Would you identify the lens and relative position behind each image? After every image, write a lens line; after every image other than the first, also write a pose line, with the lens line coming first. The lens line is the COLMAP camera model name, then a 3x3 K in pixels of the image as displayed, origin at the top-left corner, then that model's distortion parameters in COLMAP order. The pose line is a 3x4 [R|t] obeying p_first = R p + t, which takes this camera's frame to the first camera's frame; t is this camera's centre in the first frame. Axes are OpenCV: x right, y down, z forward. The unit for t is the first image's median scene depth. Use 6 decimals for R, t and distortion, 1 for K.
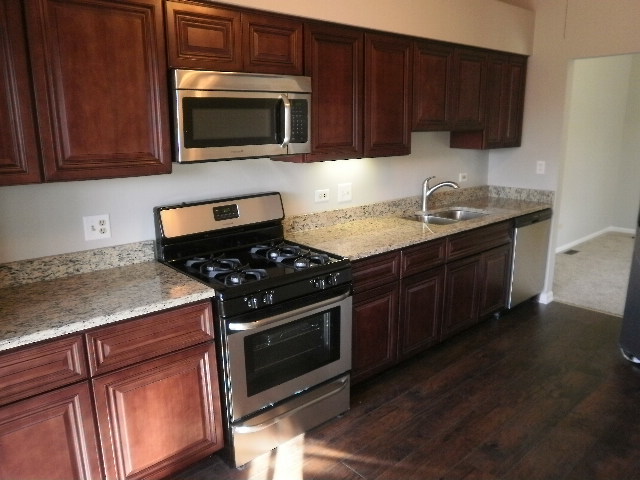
lens RADIAL K [[477.4, 0, 323.6], [0, 477.4, 240.7], [0, 0, 1]] dist [-0.083343, 0.012781]
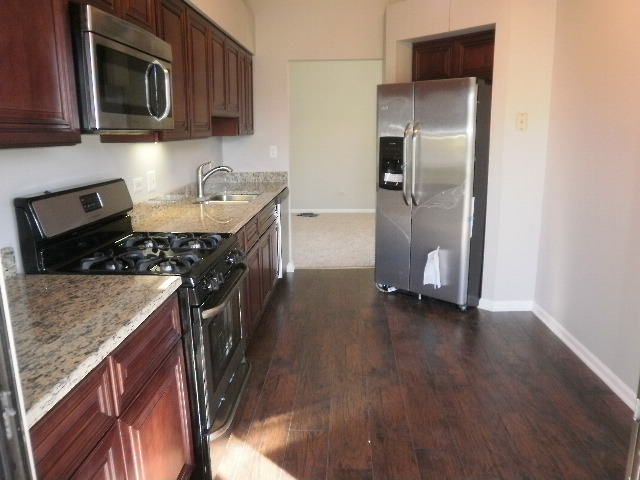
lens RADIAL K [[477.4, 0, 323.1], [0, 477.4, 239.1], [0, 0, 1]] dist [-0.083343, 0.012781]
pose [[0.726145, -0.156307, 0.669538, -0.432600], [0.167621, 0.984678, 0.048086, 0.027425], [-0.666796, 0.077312, 0.741219, 0.149235]]
